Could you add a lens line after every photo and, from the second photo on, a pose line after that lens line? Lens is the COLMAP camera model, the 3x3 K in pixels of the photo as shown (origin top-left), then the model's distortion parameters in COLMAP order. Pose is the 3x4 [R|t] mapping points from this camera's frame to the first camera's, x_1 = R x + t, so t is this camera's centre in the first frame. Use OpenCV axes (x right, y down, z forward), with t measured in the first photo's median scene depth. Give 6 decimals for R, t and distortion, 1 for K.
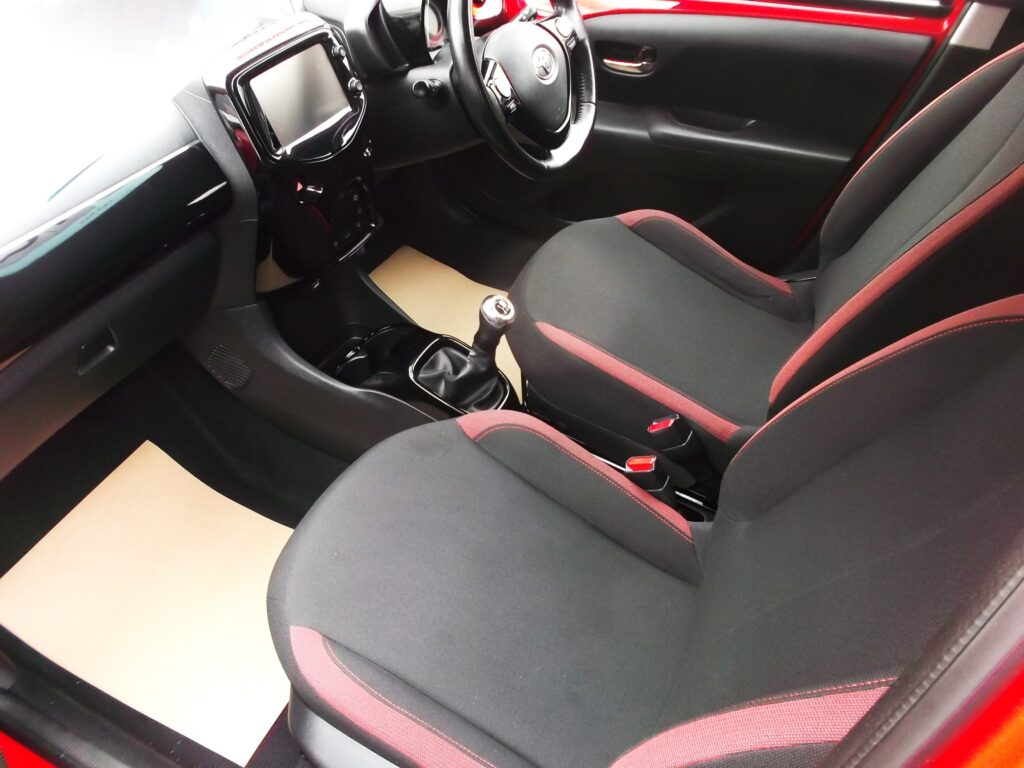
lens RADIAL K [[817.4, 0, 512.8], [0, 817.4, 379.4], [0, 0, 1]] dist [-0.038660, 0.009205]
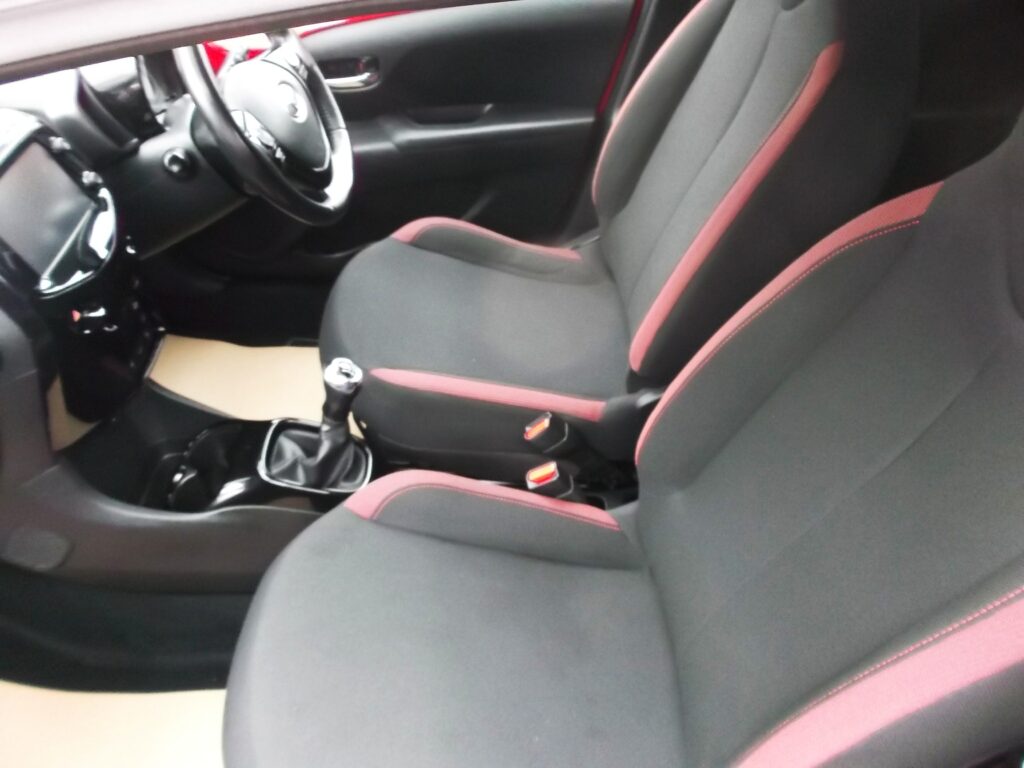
lens RADIAL K [[812.1, 0, 512.0], [0, 812.1, 384.0], [0, 0, 1]] dist [-0.049531, 0.002708]
pose [[0.889216, -0.339446, 0.306710, -0.123154], [0.335895, 0.939582, 0.066037, -0.067298], [-0.310595, 0.044301, 0.949509, 0.085281]]
